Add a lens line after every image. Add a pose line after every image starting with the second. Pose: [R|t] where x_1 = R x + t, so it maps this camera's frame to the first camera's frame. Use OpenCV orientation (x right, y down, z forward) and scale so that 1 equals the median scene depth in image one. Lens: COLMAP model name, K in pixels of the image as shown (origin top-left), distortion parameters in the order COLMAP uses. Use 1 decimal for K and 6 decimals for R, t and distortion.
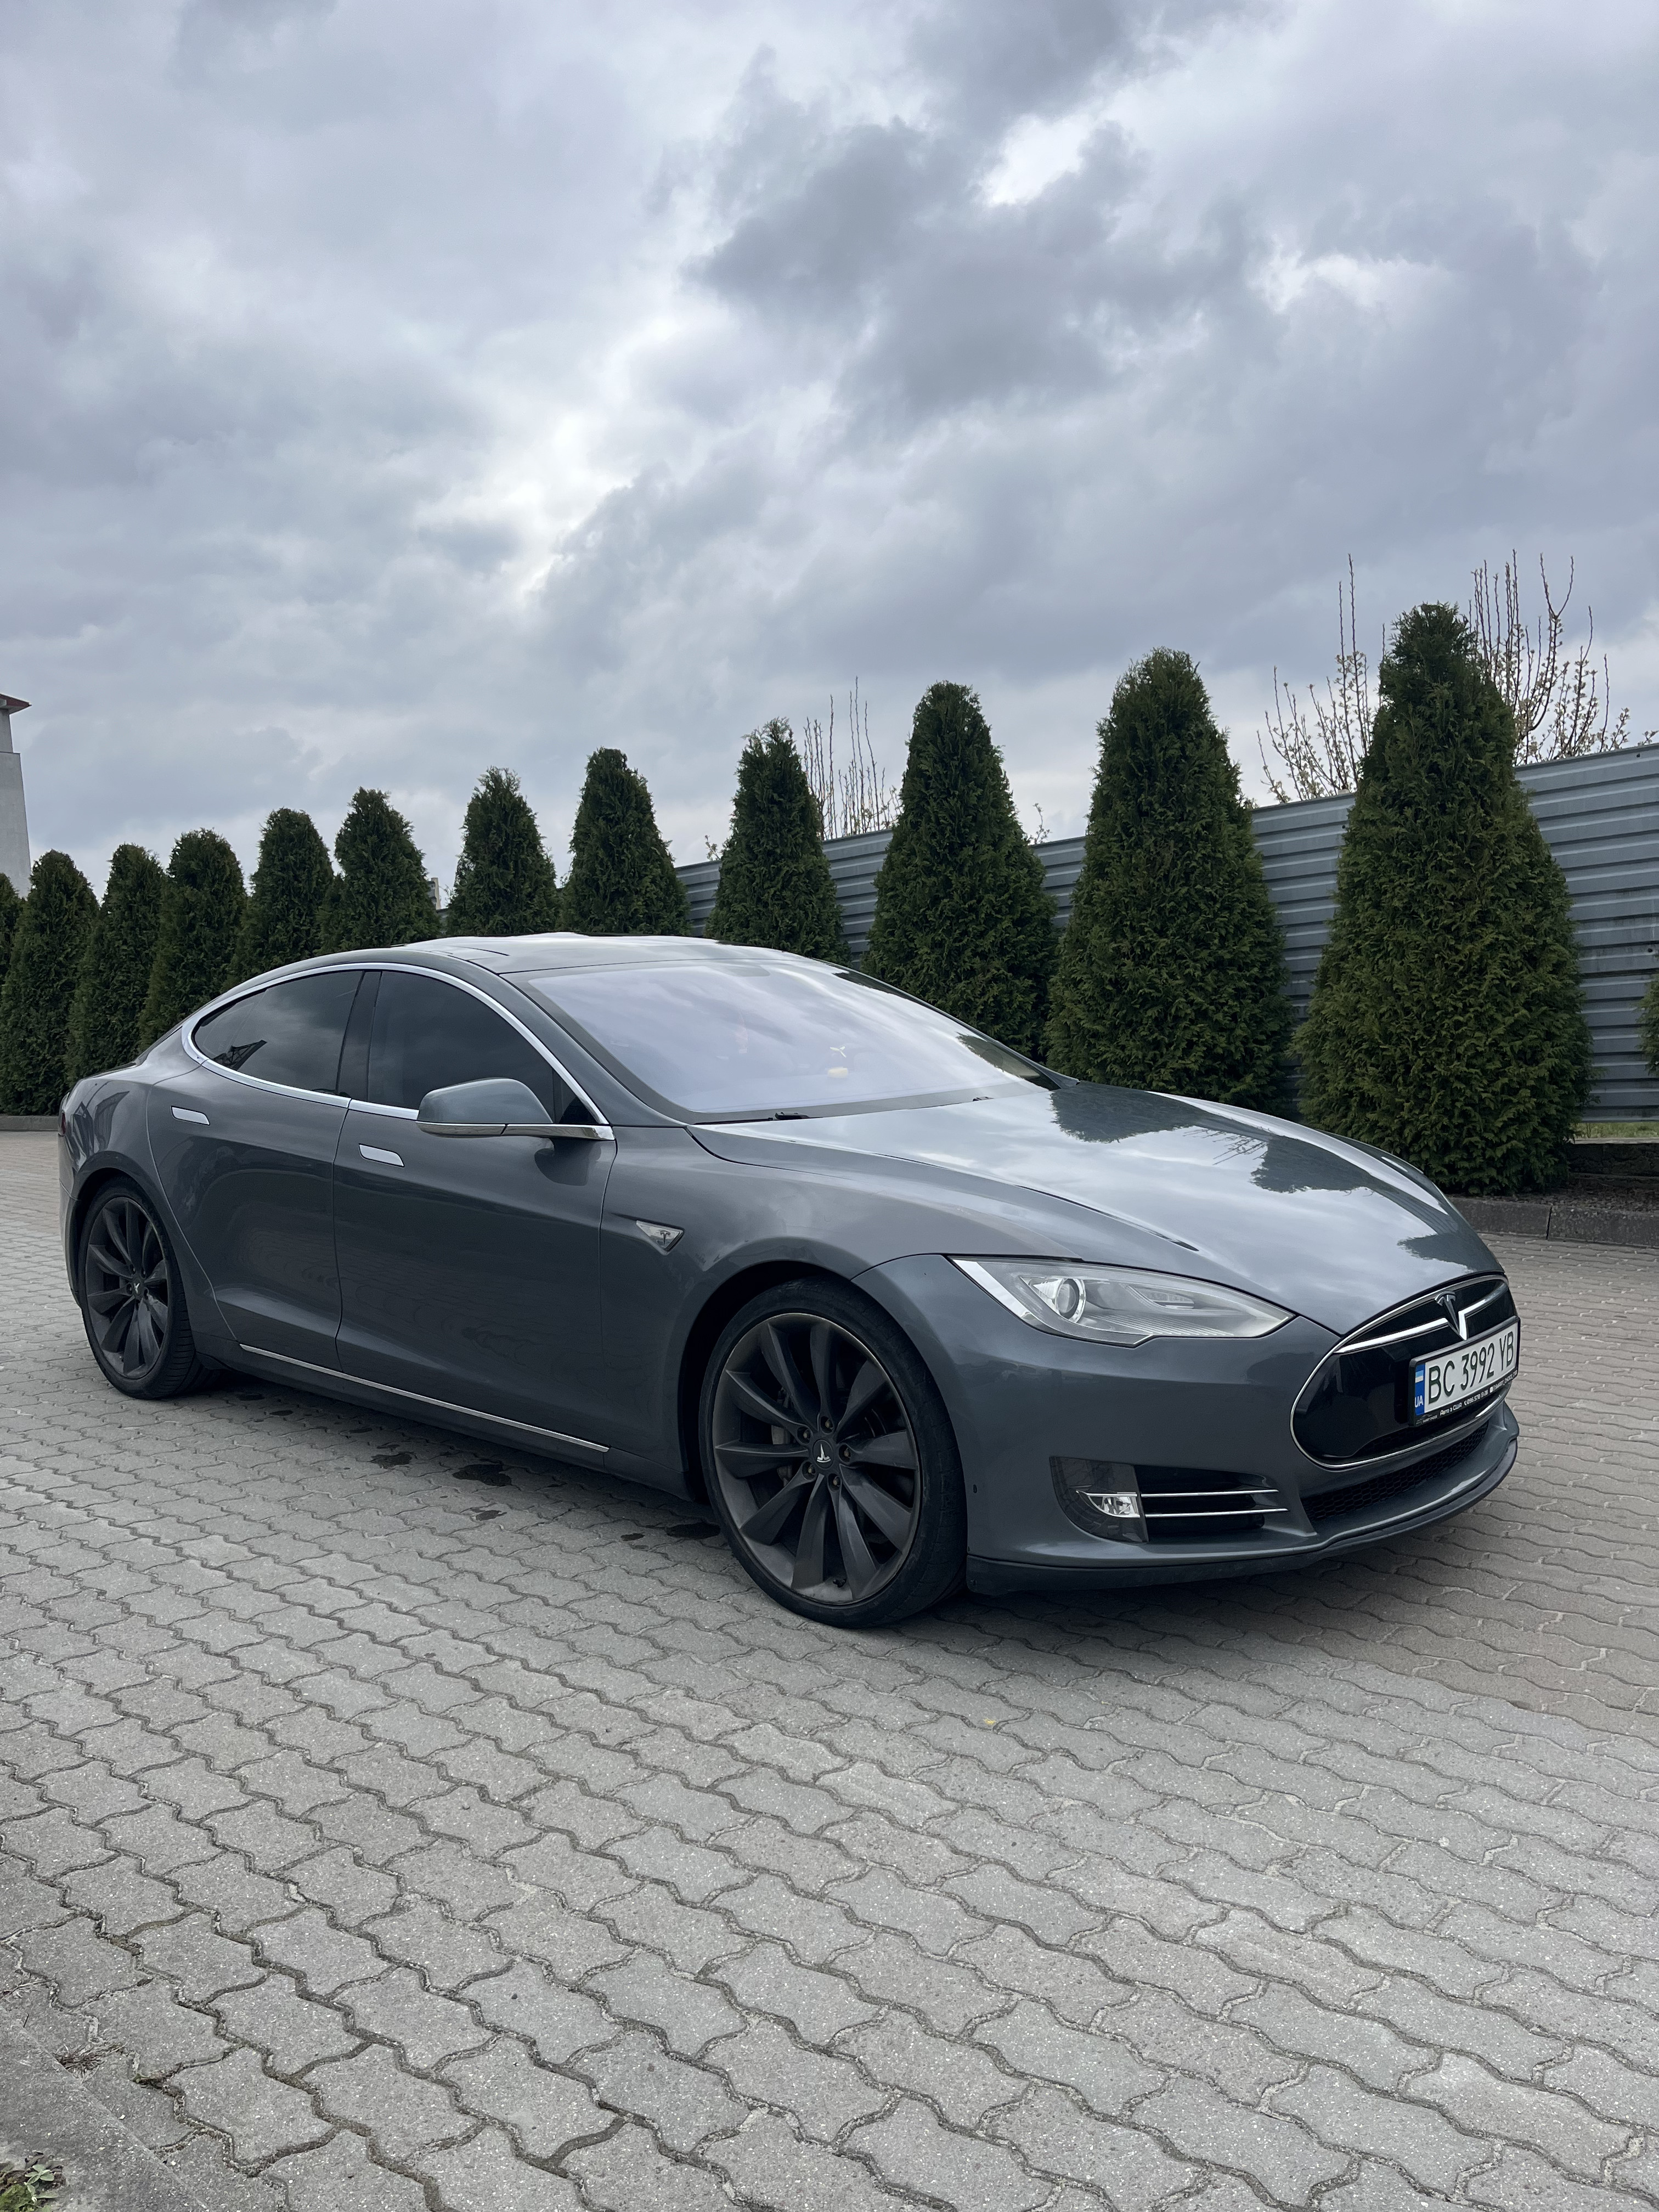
lens RADIAL K [[1676.3, 0, 834.6], [0, 1676.3, 1103.0], [0, 0, 1]] dist [0.066320, -0.084278]
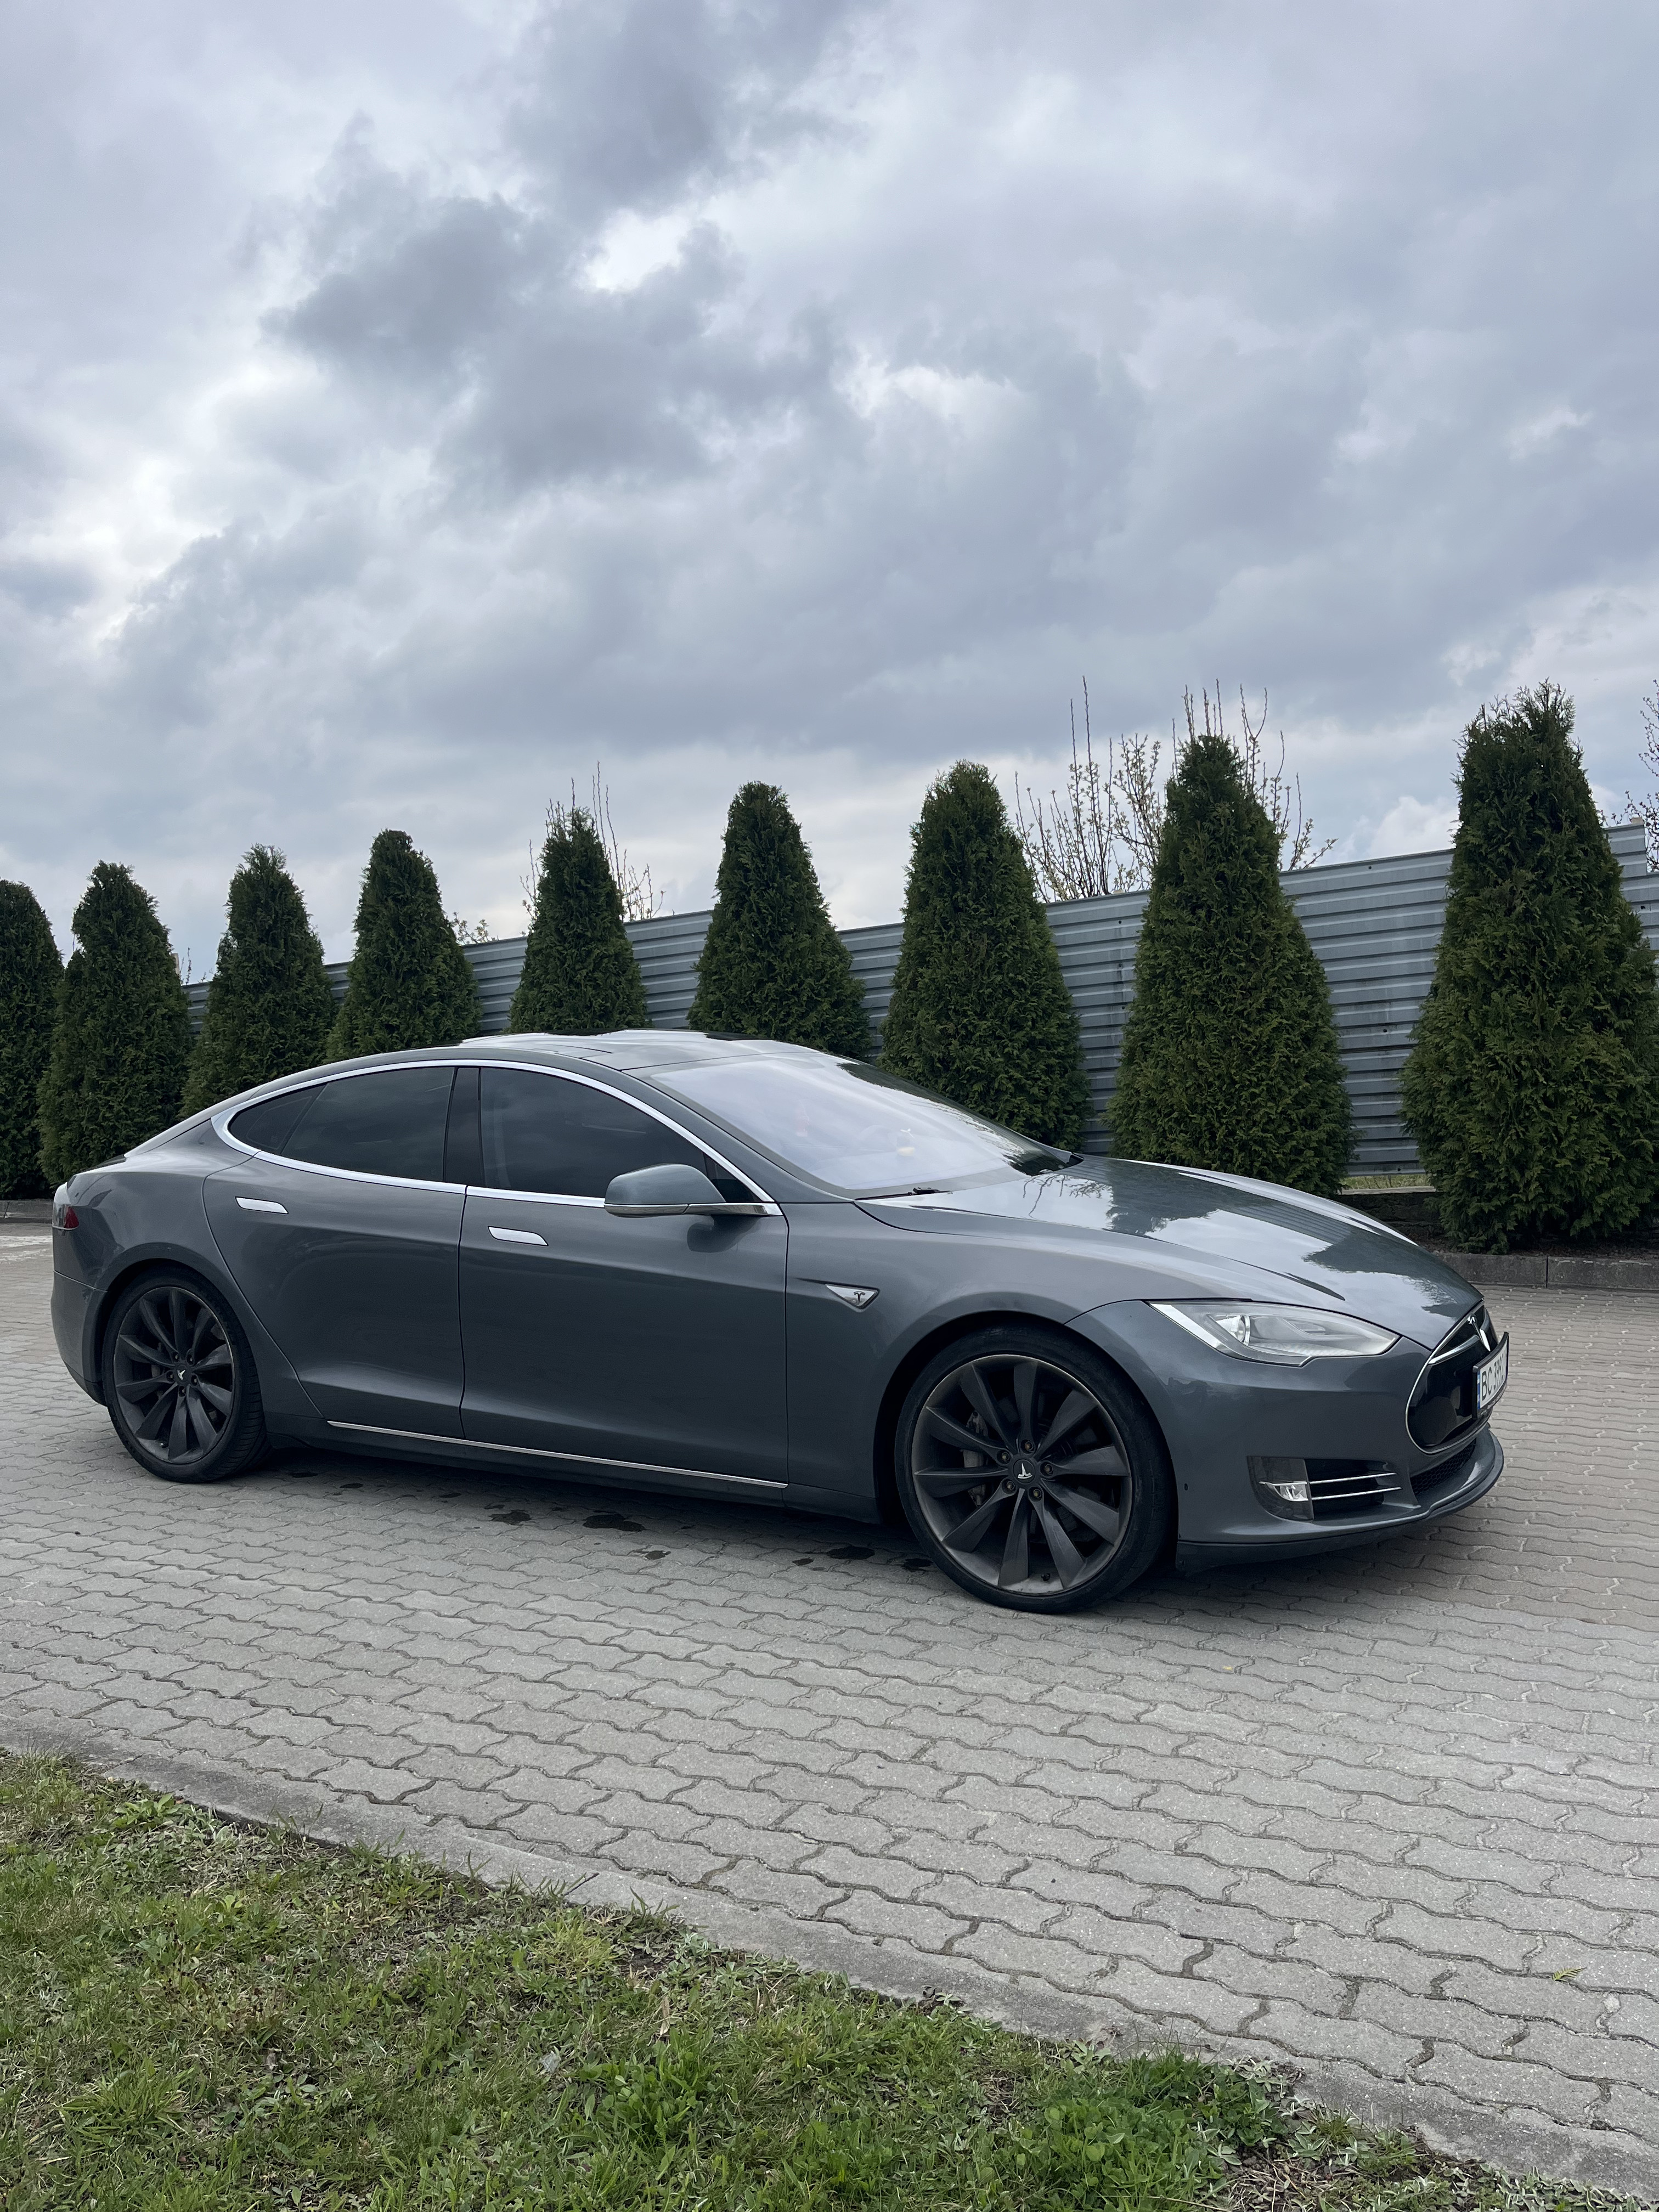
lens RADIAL K [[1676.3, 0, 837.1], [0, 1676.3, 1105.2], [0, 0, 1]] dist [0.066320, -0.084278]
pose [[0.973483, -0.014659, 0.228289, -0.153754], [0.023299, 0.999109, -0.035200, -0.005022], [-0.227569, 0.039585, 0.972957, -0.057375]]
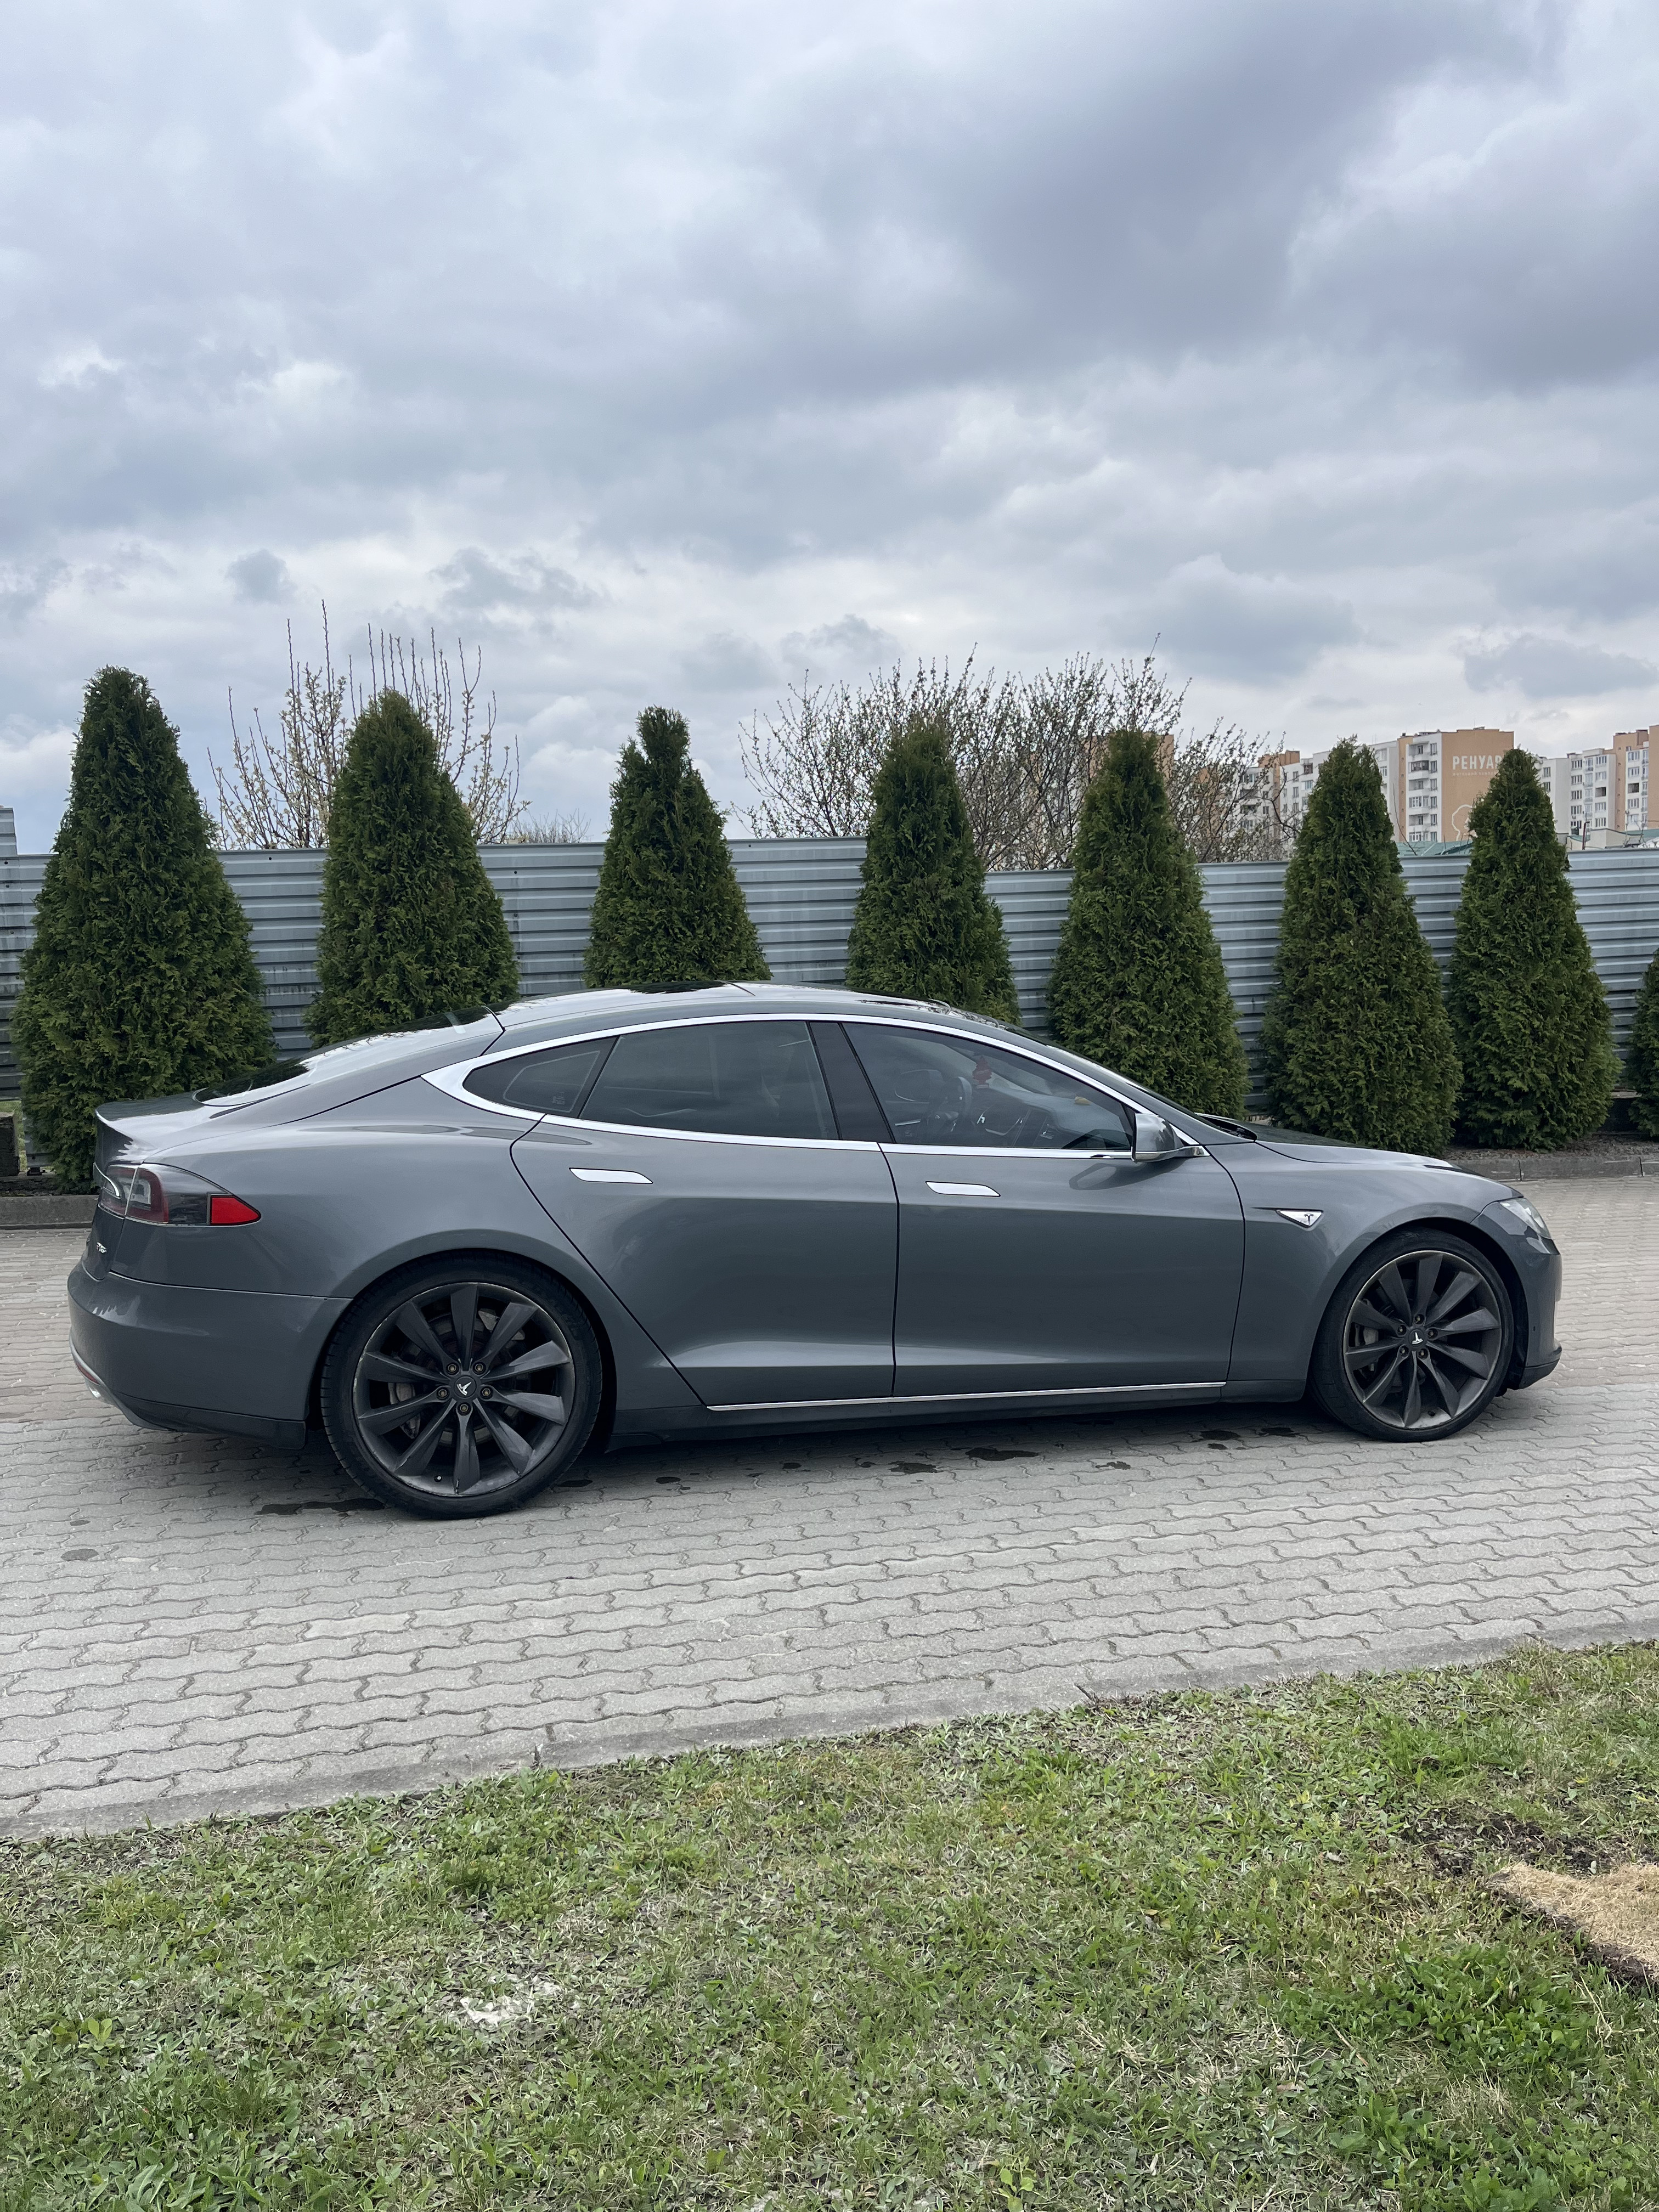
lens RADIAL K [[1676.3, 0, 837.4], [0, 1676.3, 1105.9], [0, 0, 1]] dist [0.066320, -0.084278]
pose [[0.508305, -0.042266, 0.860139, -0.617868], [0.040041, 0.998875, 0.025420, -0.026730], [-0.860246, 0.021520, 0.509425, 0.245165]]
